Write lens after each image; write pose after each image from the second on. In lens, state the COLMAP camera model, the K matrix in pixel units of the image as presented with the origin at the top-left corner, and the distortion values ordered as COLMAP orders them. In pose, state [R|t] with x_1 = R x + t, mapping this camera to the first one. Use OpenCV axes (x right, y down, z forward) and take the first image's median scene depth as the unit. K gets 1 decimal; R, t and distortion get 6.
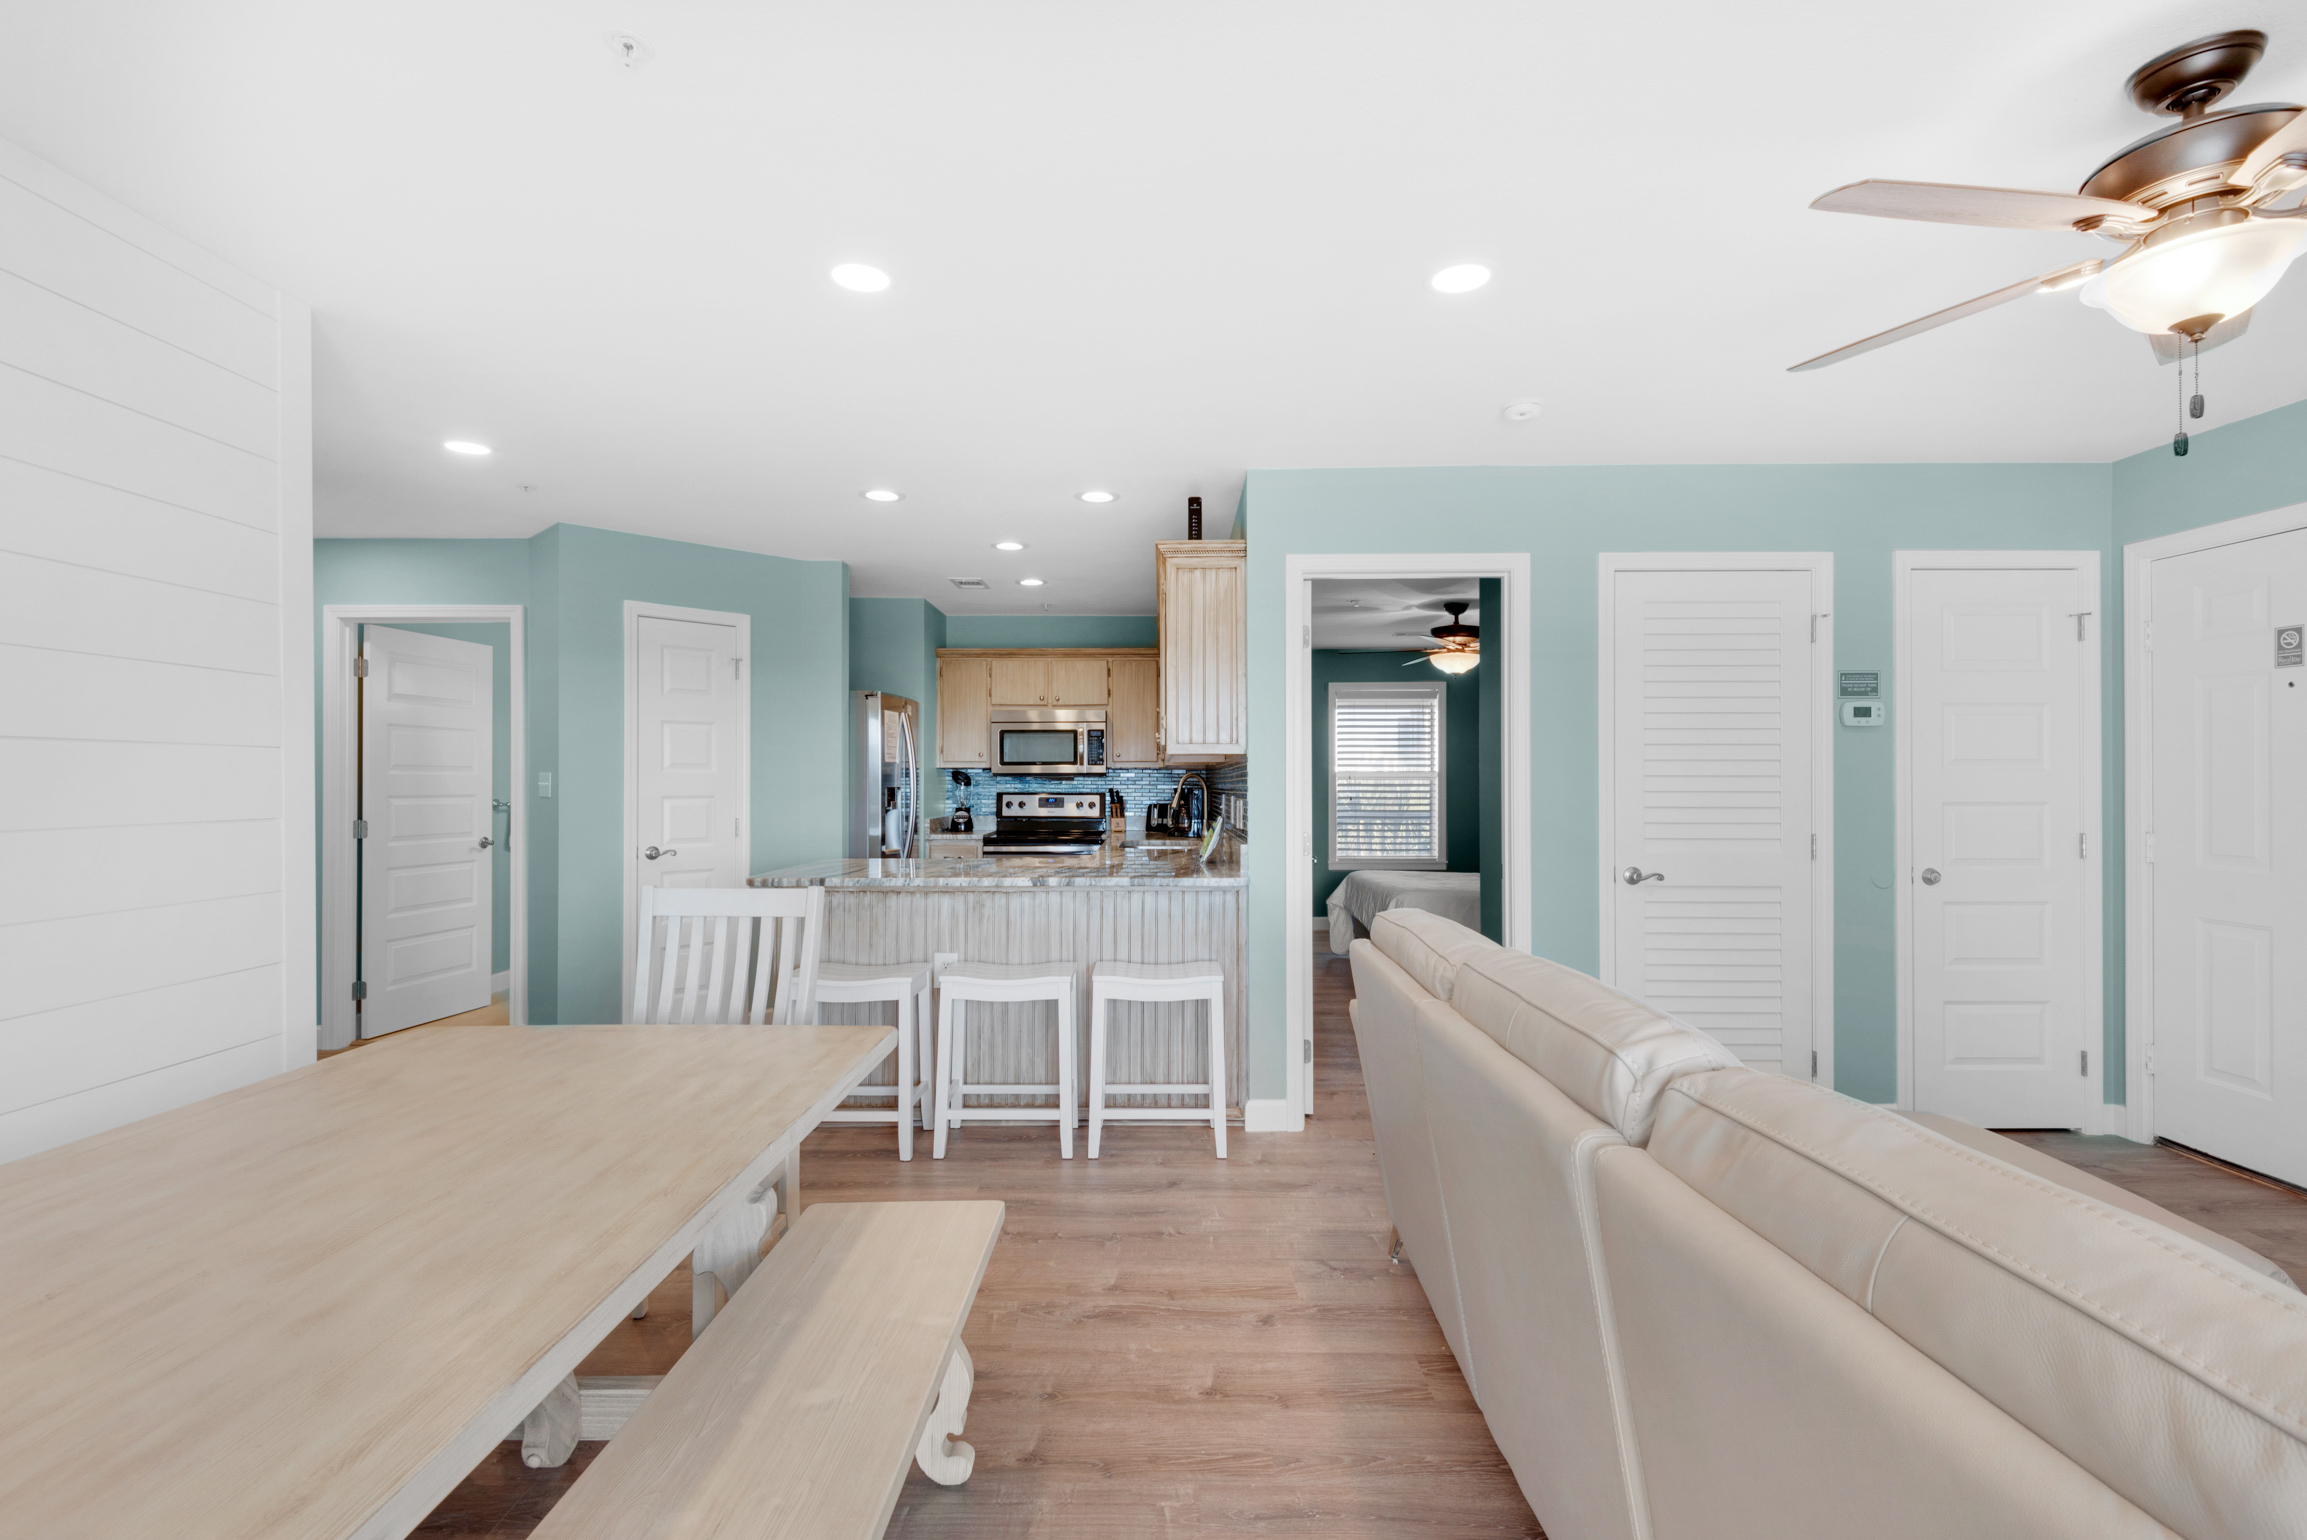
lens RADIAL K [[945.1, 0, 1153.5], [0, 945.1, 770.0], [0, 0, 1]] dist [-0.065165, 0.008320]
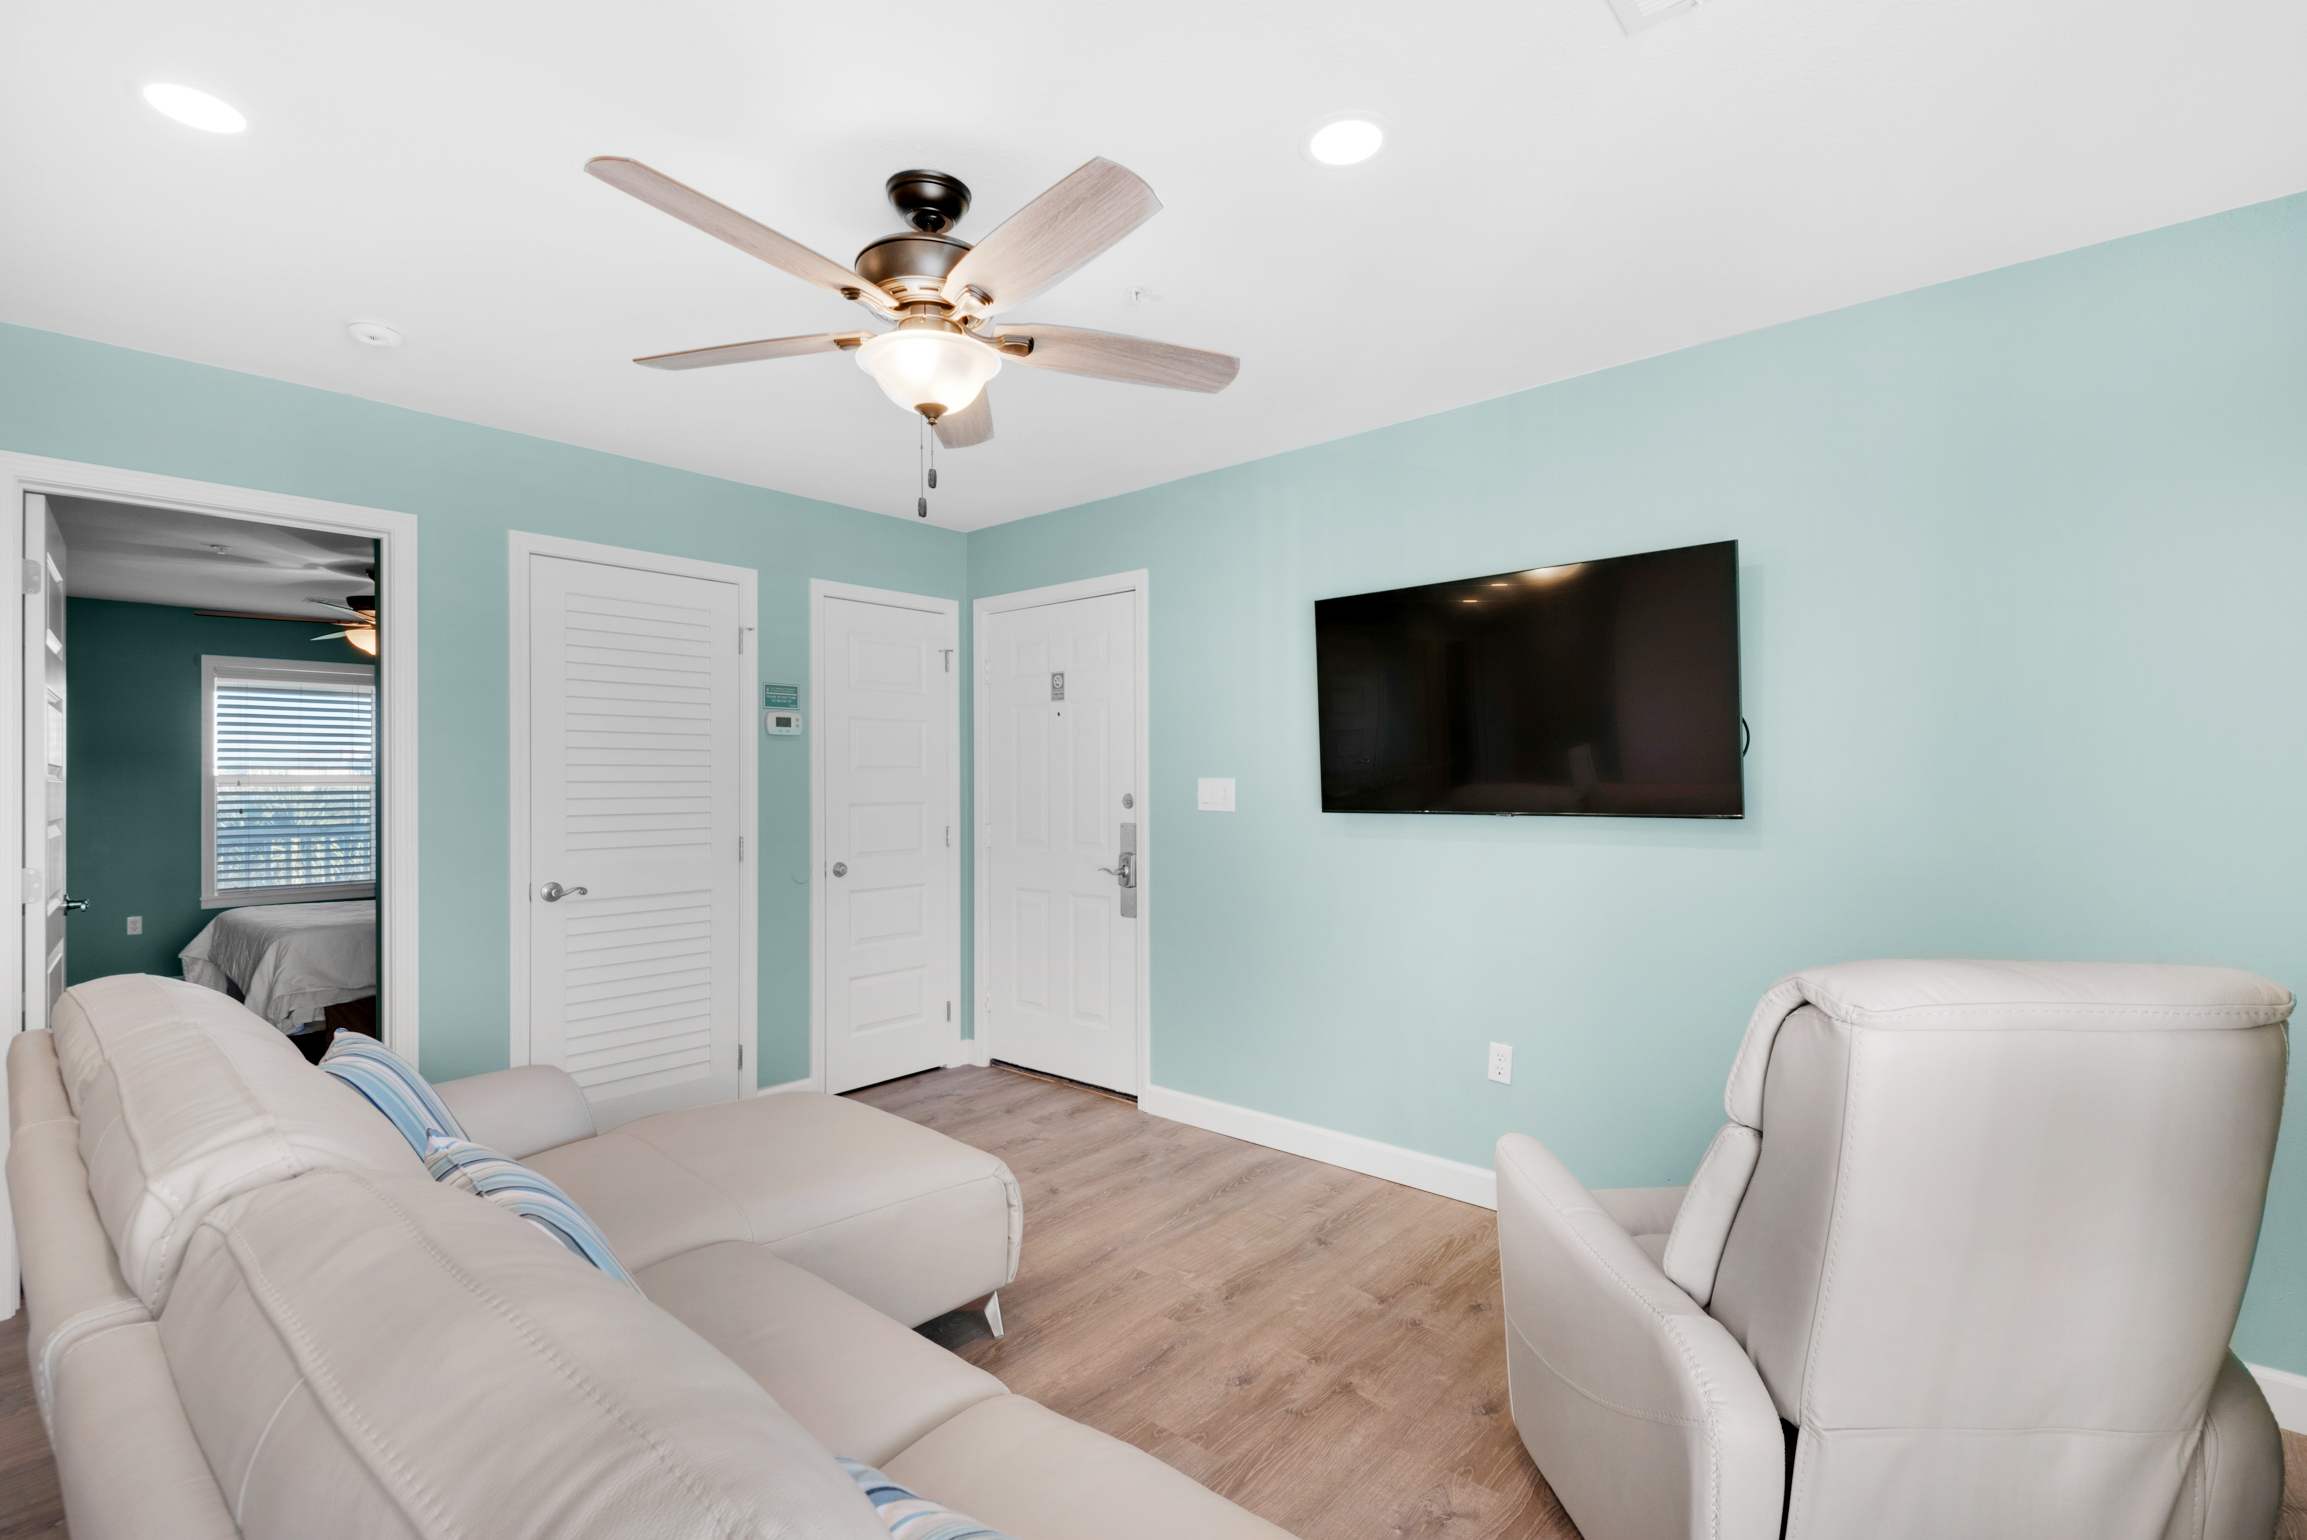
lens RADIAL K [[945.1, 0, 1153.5], [0, 945.1, 770.0], [0, 0, 1]] dist [-0.065165, 0.008320]
pose [[0.580825, 0.003146, 0.814022, 0.138081], [-0.001014, 0.999995, -0.003142, -0.003731], [-0.814028, 0.001000, 0.580825, -0.005017]]
